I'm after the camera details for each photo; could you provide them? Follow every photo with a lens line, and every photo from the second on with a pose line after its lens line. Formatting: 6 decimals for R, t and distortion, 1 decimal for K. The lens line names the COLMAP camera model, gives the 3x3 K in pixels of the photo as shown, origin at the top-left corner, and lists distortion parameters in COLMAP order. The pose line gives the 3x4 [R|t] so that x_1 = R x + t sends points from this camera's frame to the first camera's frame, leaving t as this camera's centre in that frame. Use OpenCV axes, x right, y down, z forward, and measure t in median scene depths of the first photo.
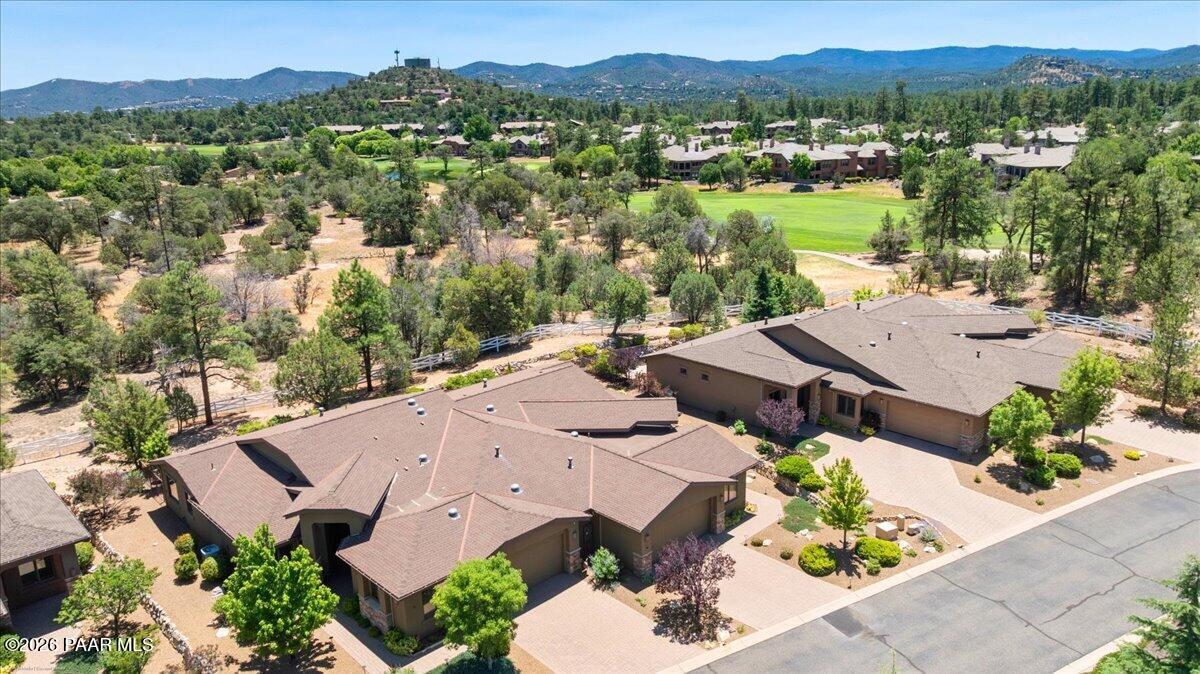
lens RADIAL K [[831.5, 0, 600.0], [0, 831.5, 337.0], [0, 0, 1]] dist [-0.001474, -0.000194]
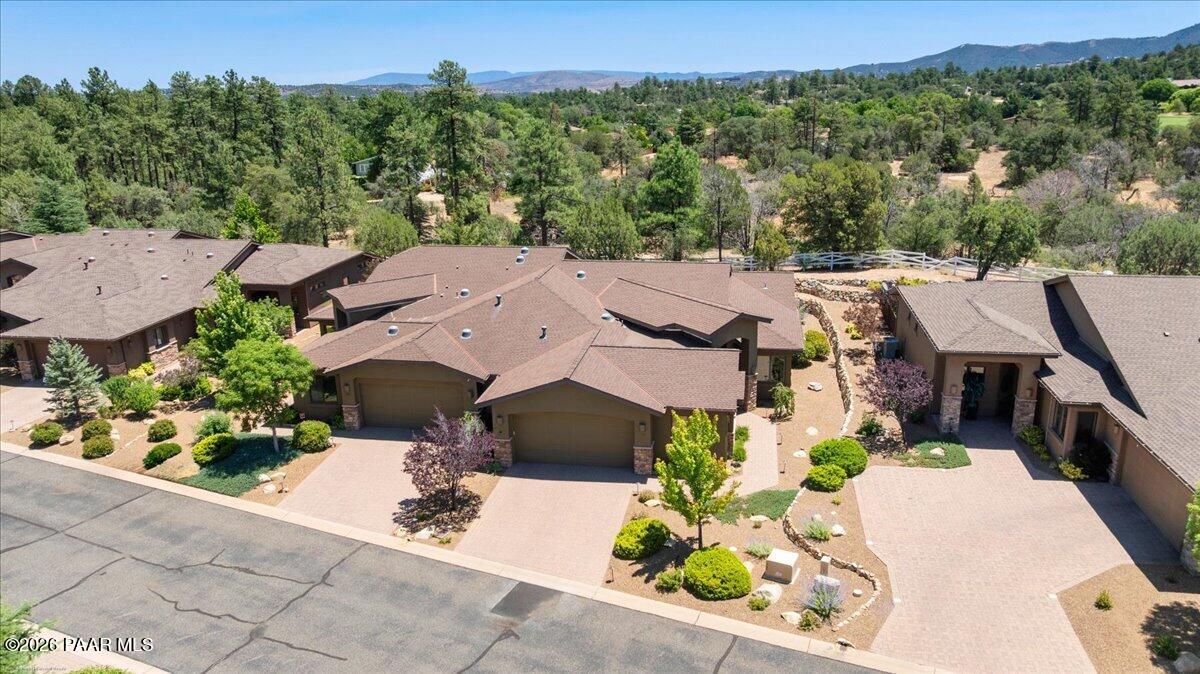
lens RADIAL K [[831.5, 0, 600.0], [0, 831.5, 337.0], [0, 0, 1]] dist [-0.001474, -0.000194]
pose [[0.578805, 0.241034, -0.779029, 0.692222], [-0.209305, 0.967226, 0.143753, 0.018086], [0.788147, 0.079850, 0.610286, 0.522535]]
